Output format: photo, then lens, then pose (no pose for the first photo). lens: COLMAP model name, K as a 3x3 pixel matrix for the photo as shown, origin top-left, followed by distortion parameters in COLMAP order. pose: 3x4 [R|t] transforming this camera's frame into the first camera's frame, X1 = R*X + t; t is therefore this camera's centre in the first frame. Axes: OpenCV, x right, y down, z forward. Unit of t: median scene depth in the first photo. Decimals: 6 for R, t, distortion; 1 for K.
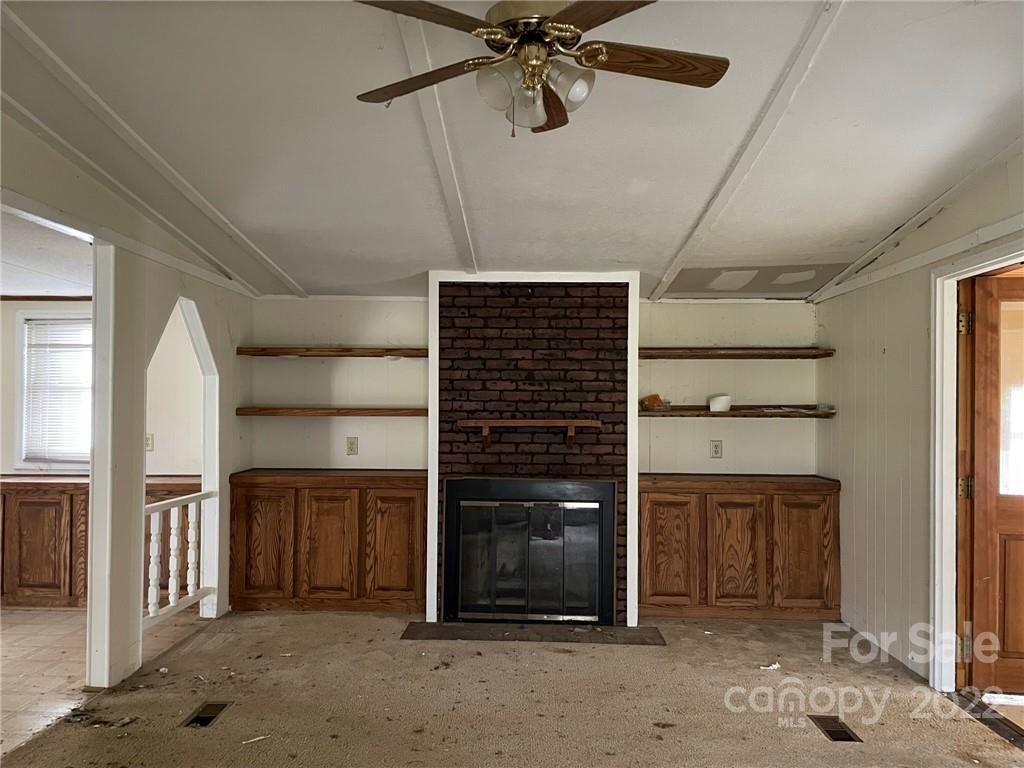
lens RADIAL K [[788.1, 0, 514.1], [0, 788.1, 387.1], [0, 0, 1]] dist [0.043562, -0.026387]
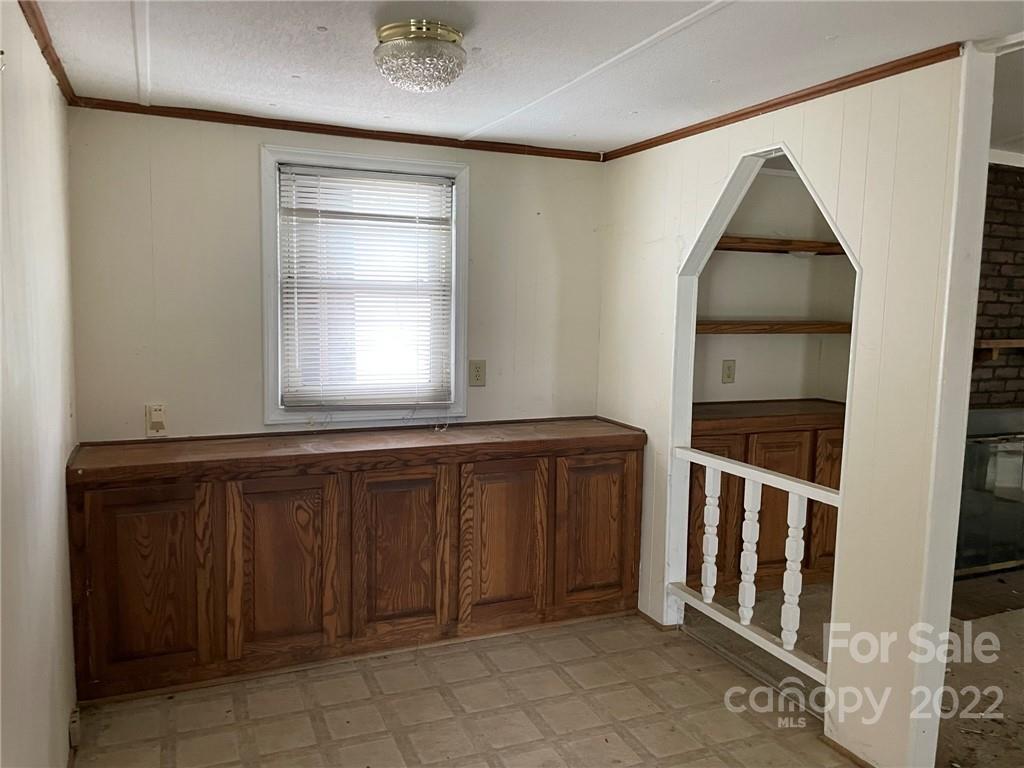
lens RADIAL K [[788.1, 0, 508.1], [0, 788.1, 381.4], [0, 0, 1]] dist [0.043562, -0.026387]
pose [[0.906134, -0.031833, 0.421790, -0.778223], [-0.023486, 0.991840, 0.125309, -0.005976], [-0.422337, -0.123453, 0.897992, 0.448347]]
